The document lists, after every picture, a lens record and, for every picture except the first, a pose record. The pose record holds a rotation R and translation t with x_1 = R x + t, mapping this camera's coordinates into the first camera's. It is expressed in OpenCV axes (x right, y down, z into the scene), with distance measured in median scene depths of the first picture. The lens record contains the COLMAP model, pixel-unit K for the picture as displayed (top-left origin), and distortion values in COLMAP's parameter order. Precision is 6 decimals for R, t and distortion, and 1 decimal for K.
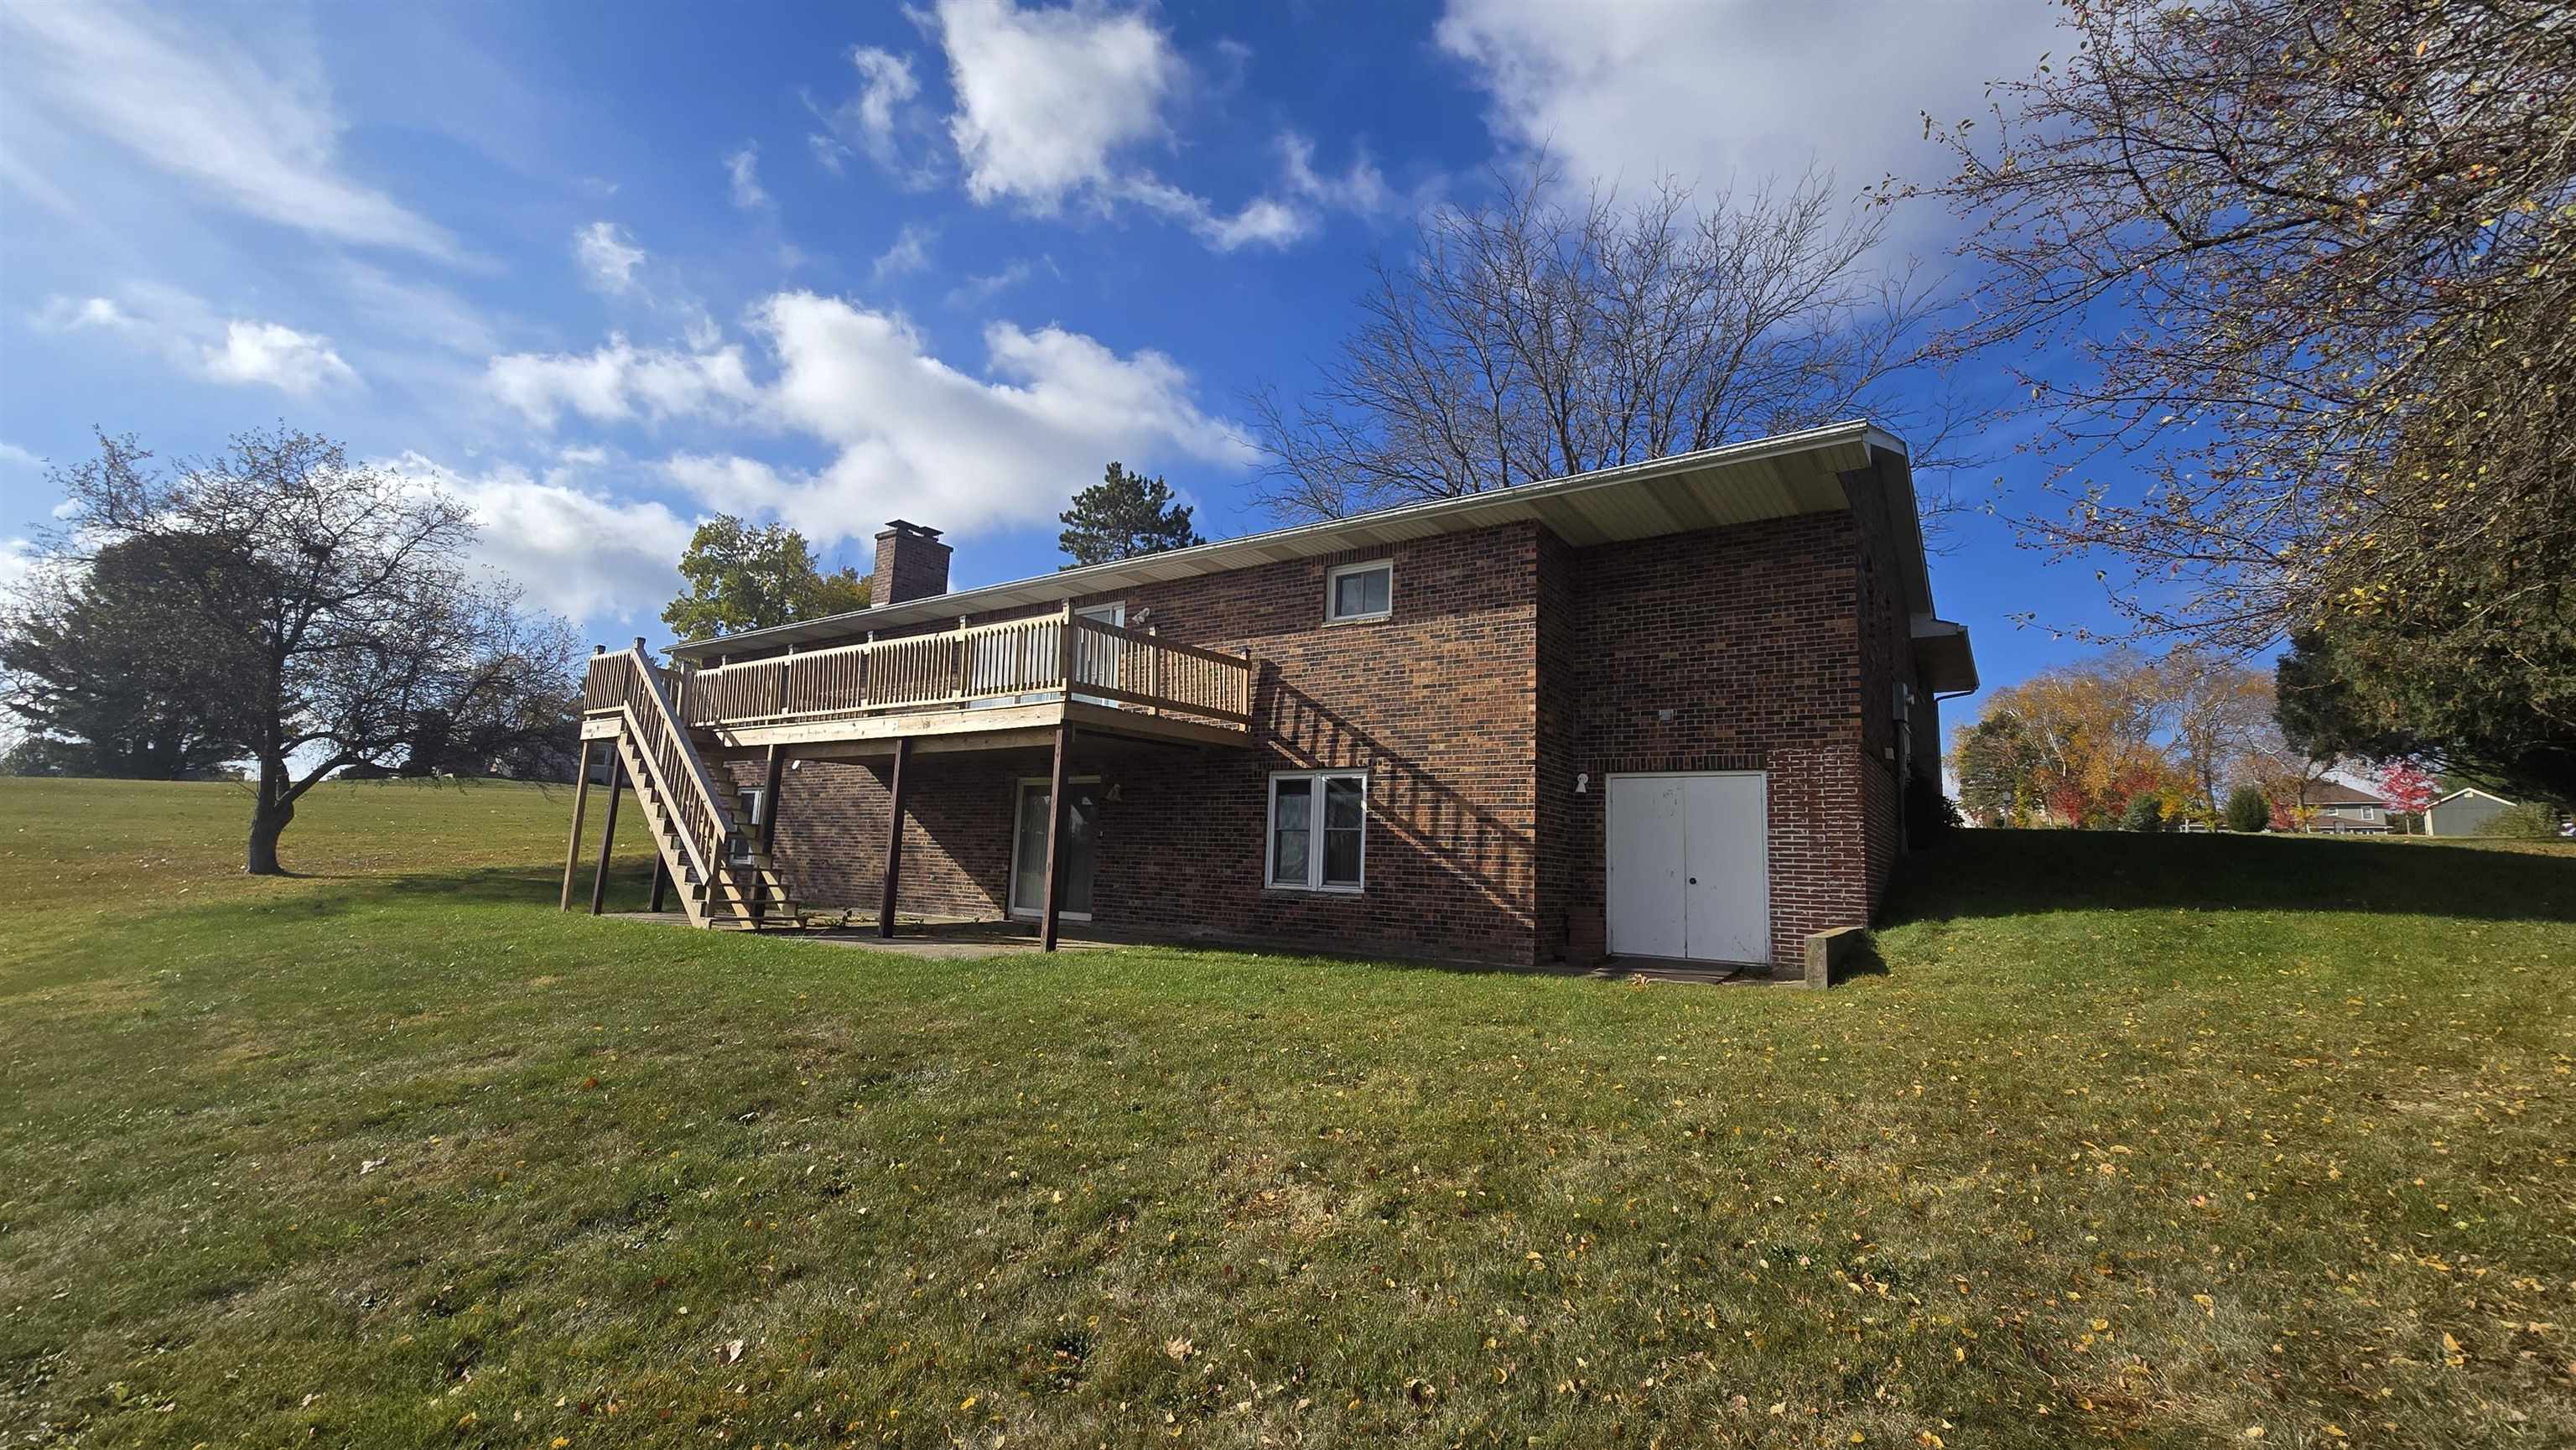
lens RADIAL K [[1045.9, 0, 1287.9], [0, 1045.9, 719.4], [0, 0, 1]] dist [0.003253, 0.000493]
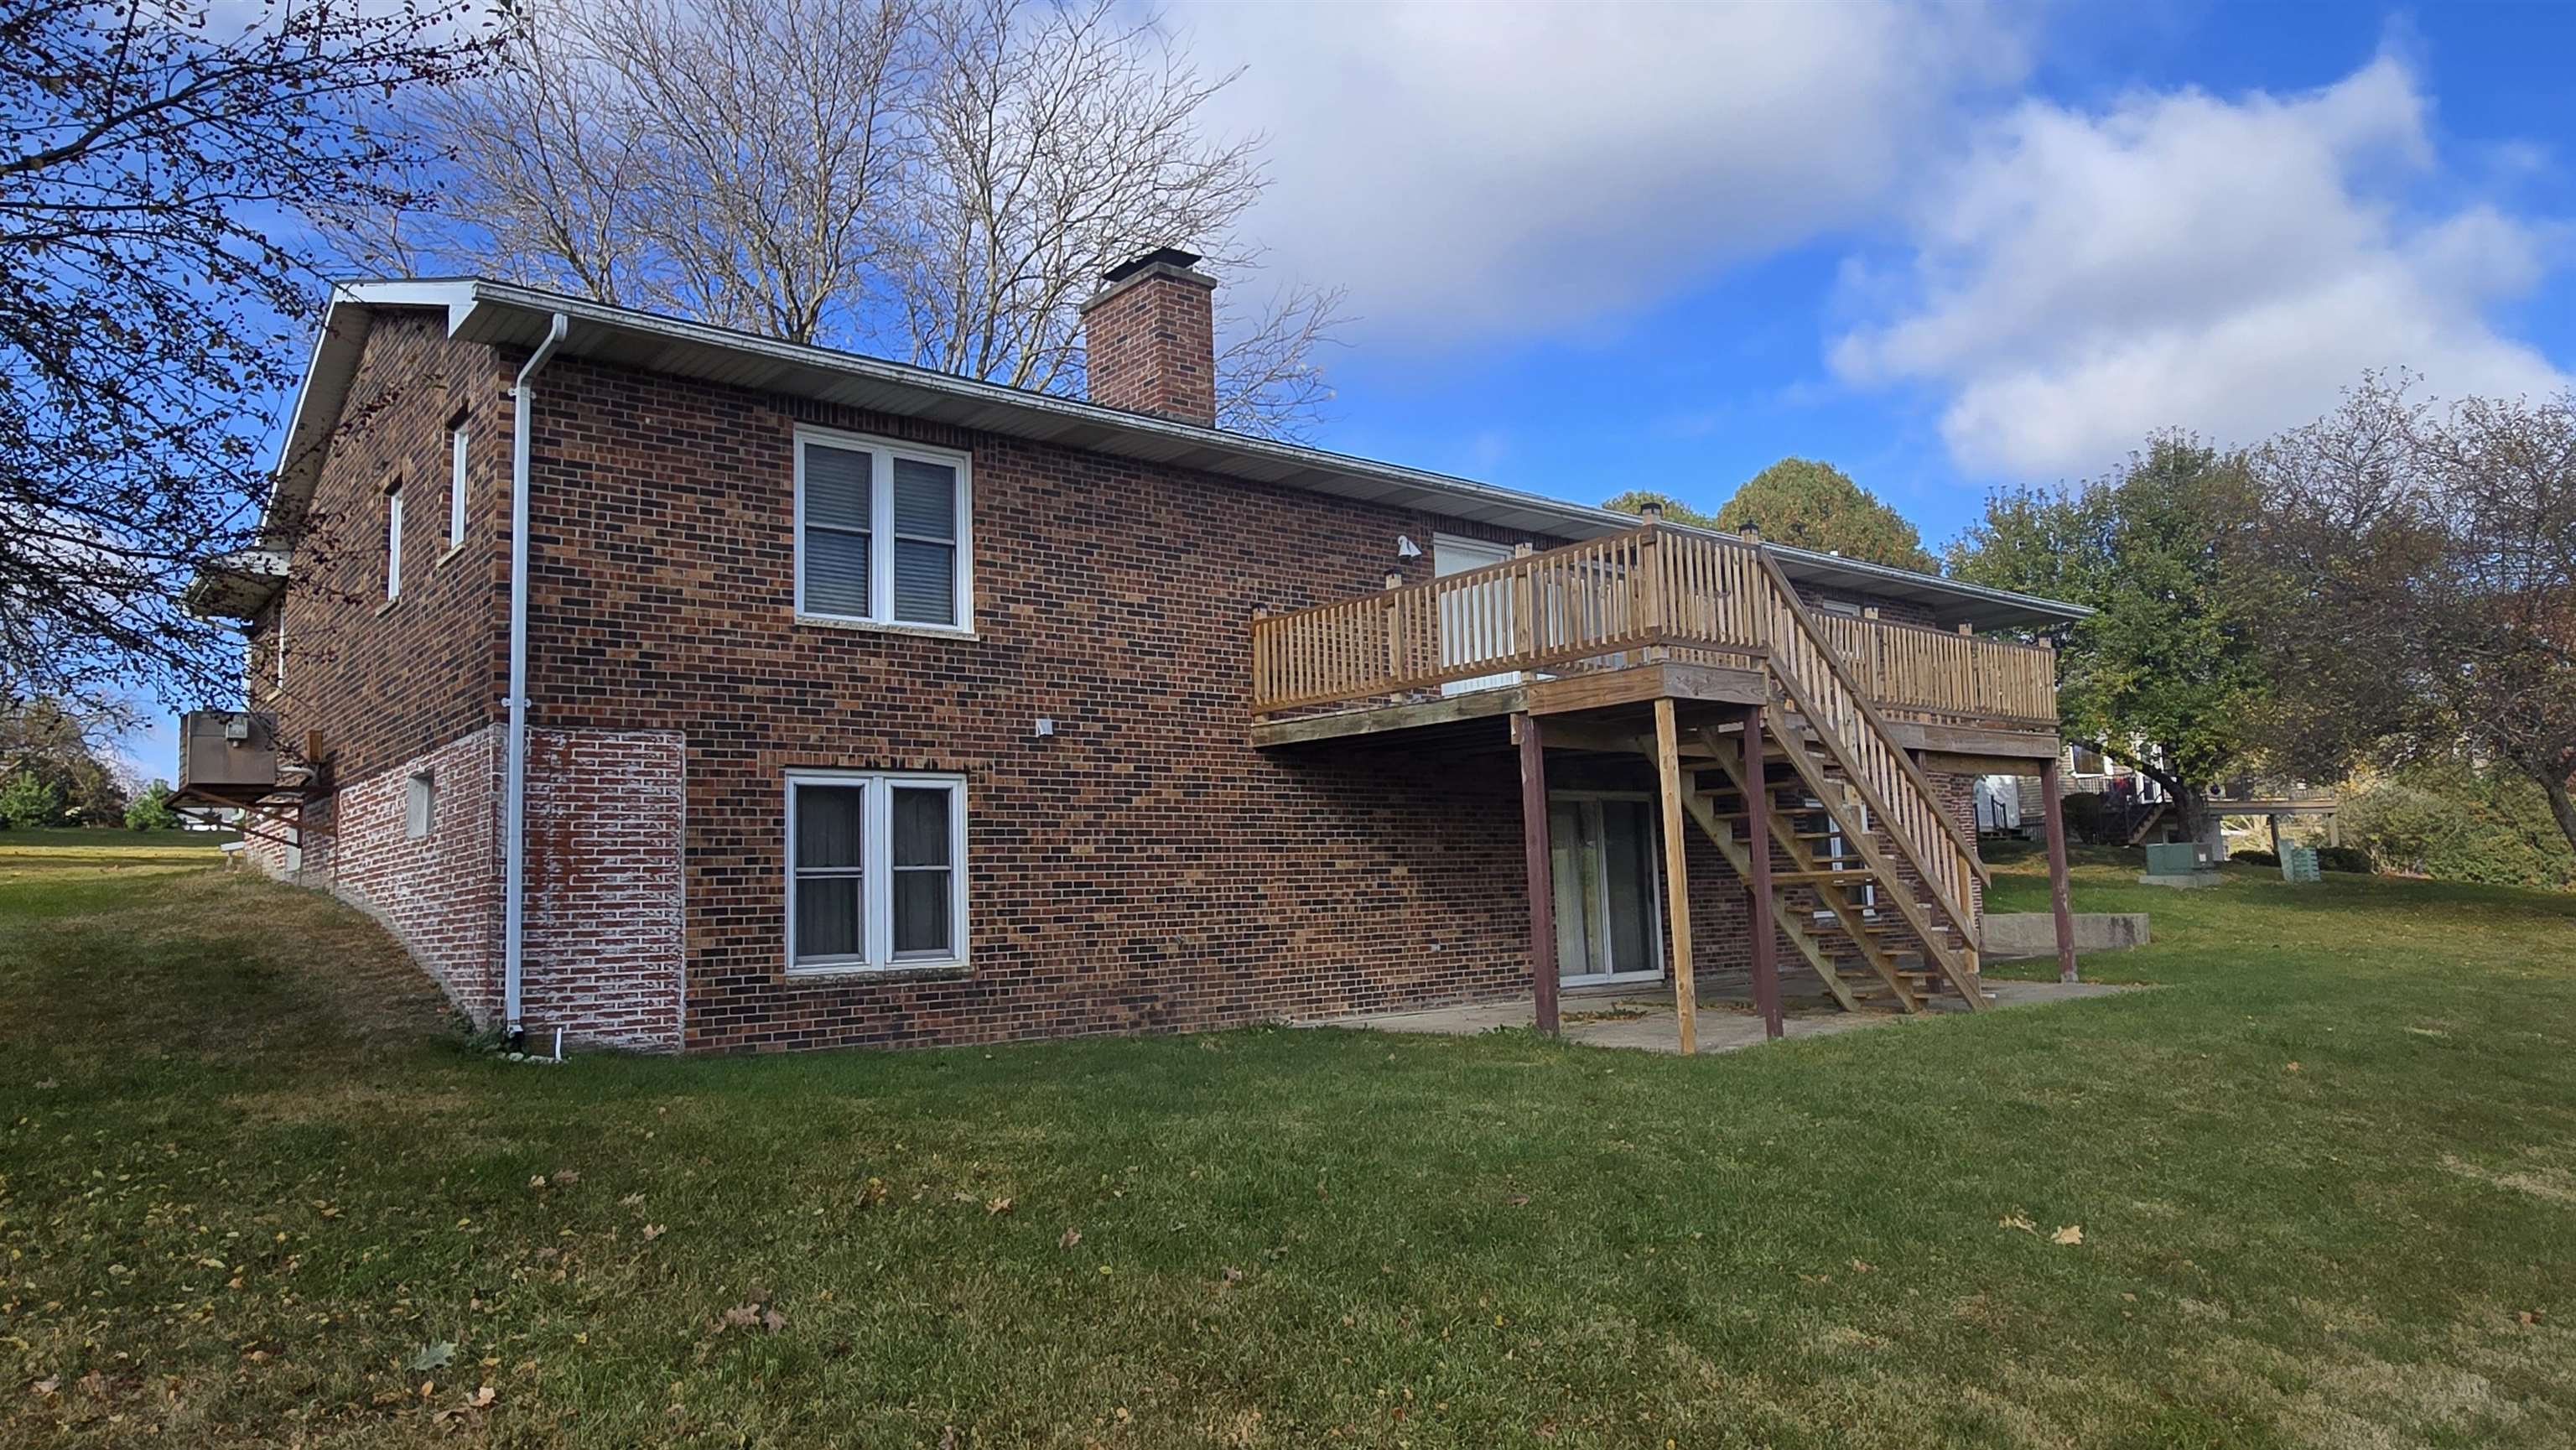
lens RADIAL K [[1696.5, 0, 1286.6], [0, 1696.5, 717.9], [0, 0, 1]] dist [0.017729, -0.000427]
pose [[0.228030, 0.070822, 0.971075, -1.786087], [-0.086822, 0.994857, -0.052169, 0.107356], [-0.969775, -0.072414, 0.233007, 1.187794]]
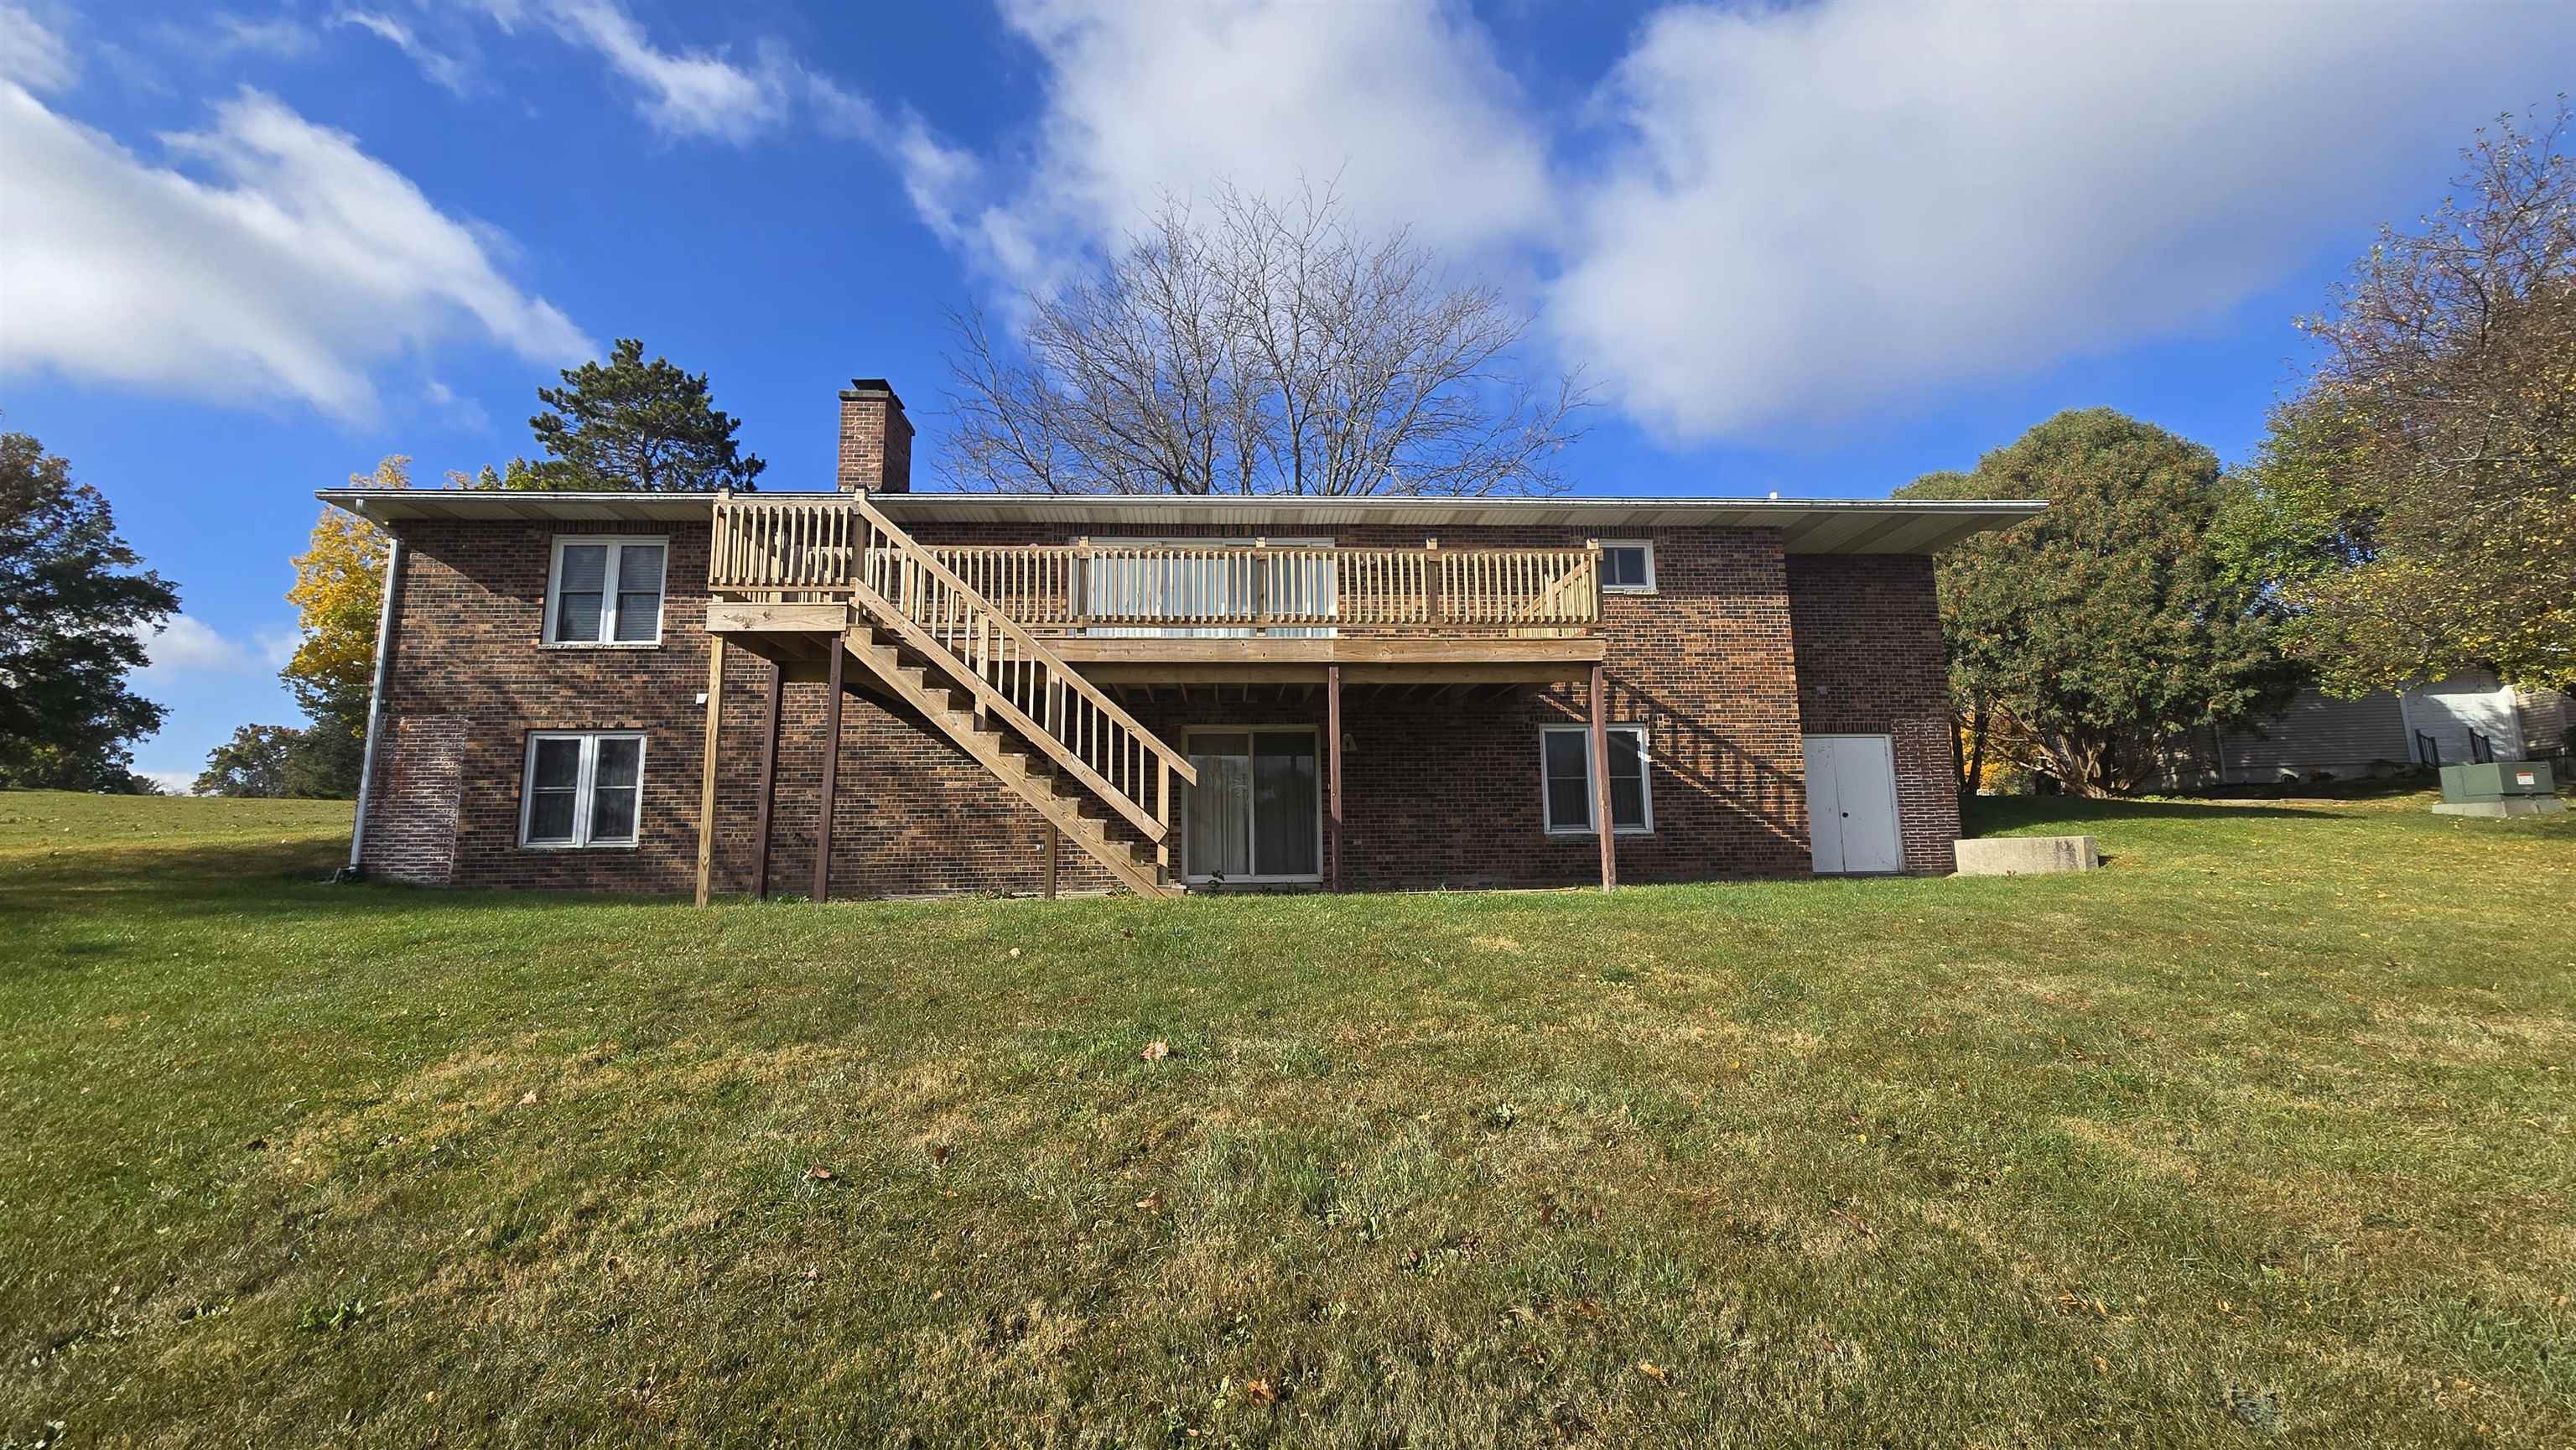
lens RADIAL K [[1045.9, 0, 1287.3], [0, 1045.9, 724.0], [0, 0, 1]] dist [0.003253, 0.000493]
pose [[0.782511, 0.043473, 0.621117, -0.937593], [-0.045765, 0.998877, -0.012256, 0.080484], [-0.620952, -0.018835, 0.783622, 0.362641]]
